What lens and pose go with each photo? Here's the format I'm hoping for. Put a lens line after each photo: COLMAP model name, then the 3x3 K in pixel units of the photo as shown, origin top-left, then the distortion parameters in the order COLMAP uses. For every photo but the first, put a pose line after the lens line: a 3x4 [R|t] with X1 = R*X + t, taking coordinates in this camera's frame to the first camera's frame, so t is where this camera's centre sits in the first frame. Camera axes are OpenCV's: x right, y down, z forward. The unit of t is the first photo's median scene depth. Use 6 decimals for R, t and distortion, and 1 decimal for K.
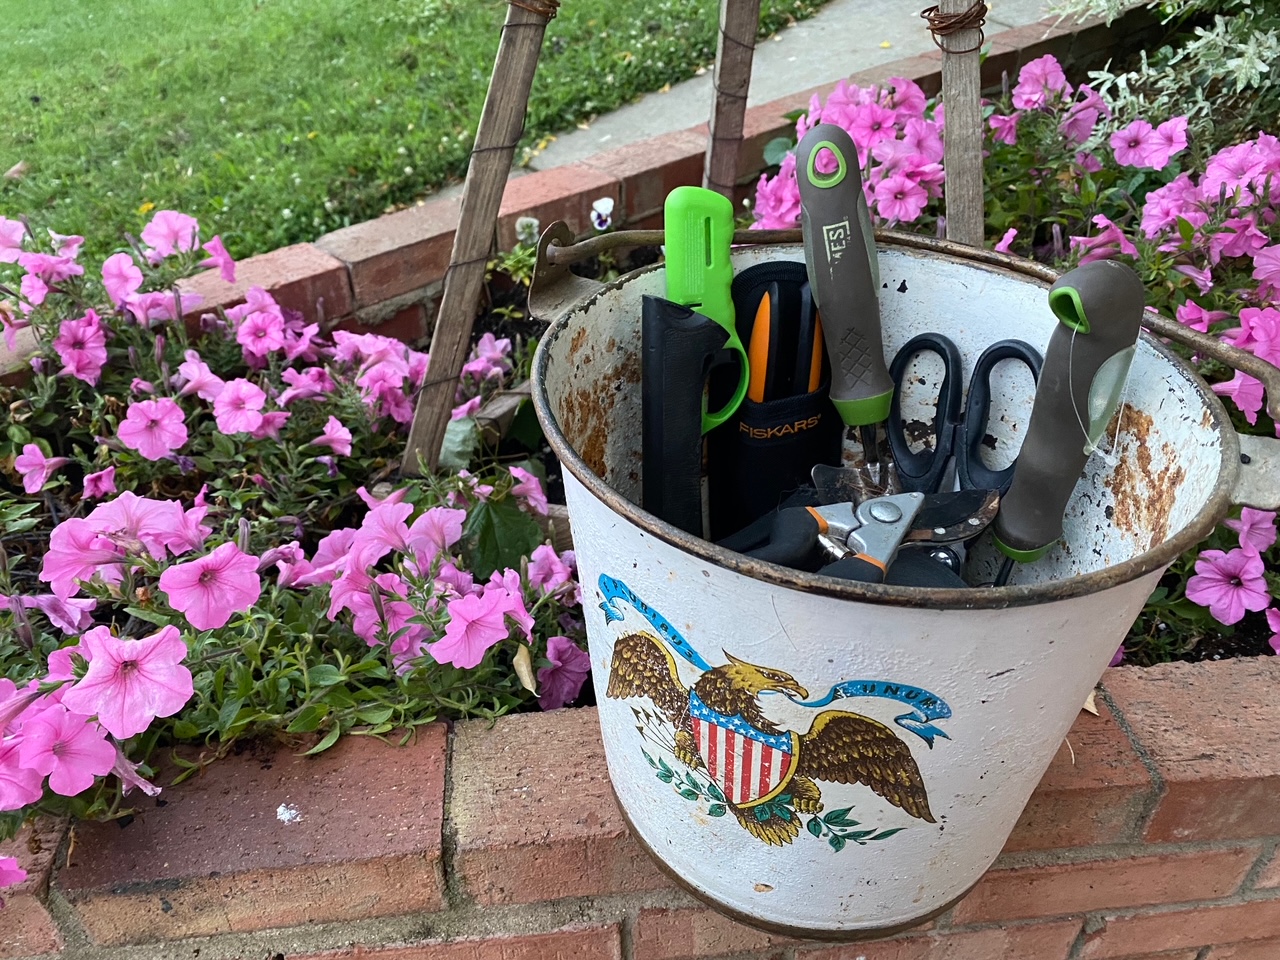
lens RADIAL K [[965.2, 0, 640.0], [0, 965.2, 480.0], [0, 0, 1]] dist [0.010035, -0.024458]
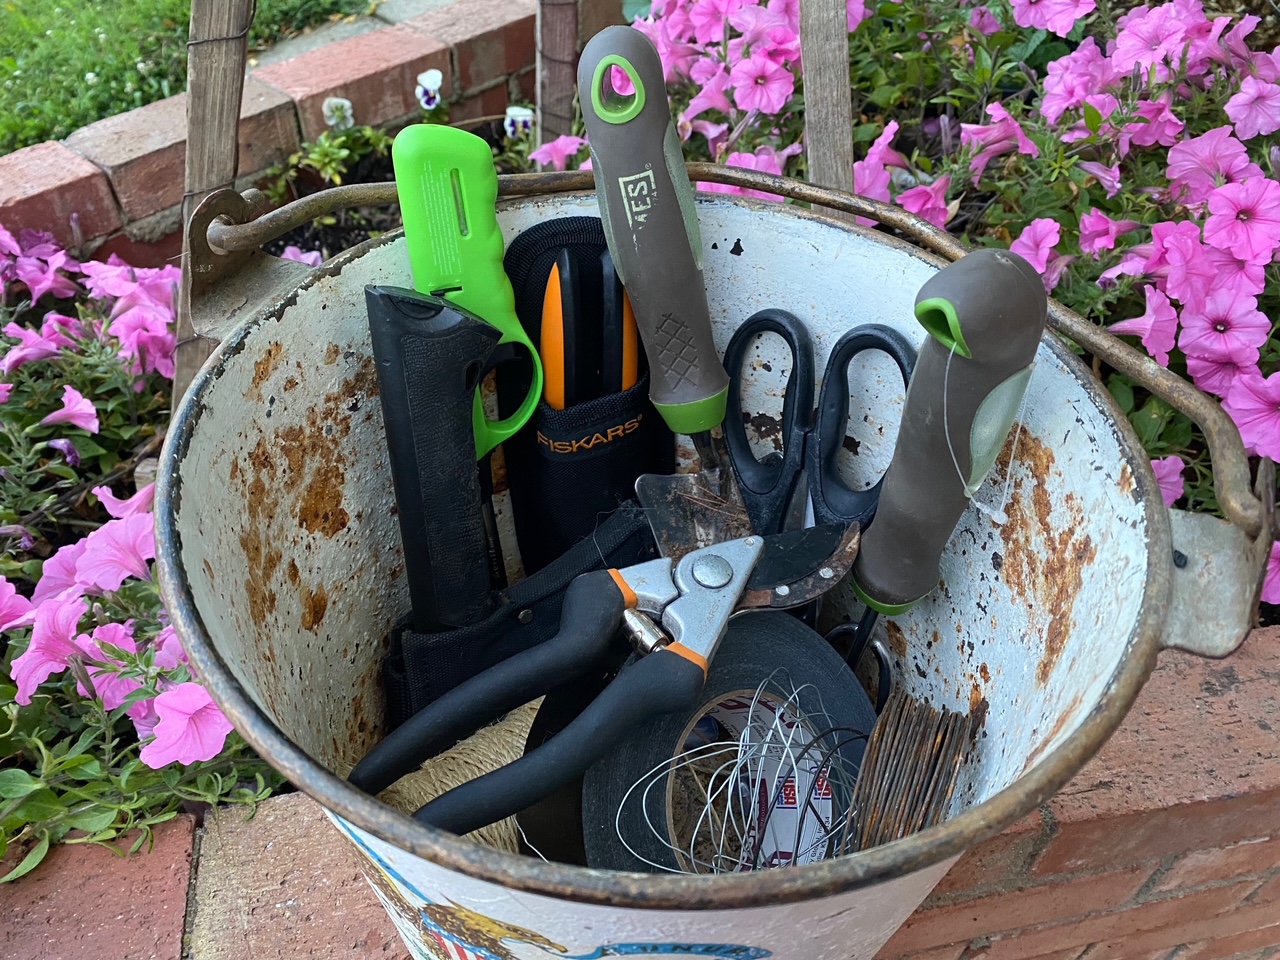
lens RADIAL K [[979.5, 0, 640.0], [0, 979.5, 480.0], [0, 0, 1]] dist [-0.031725, 0.032555]
pose [[0.994513, -0.055244, 0.088835, 0.081076], [0.041888, 0.988436, 0.145741, -0.091119], [-0.095859, -0.141221, 0.985326, 0.159981]]
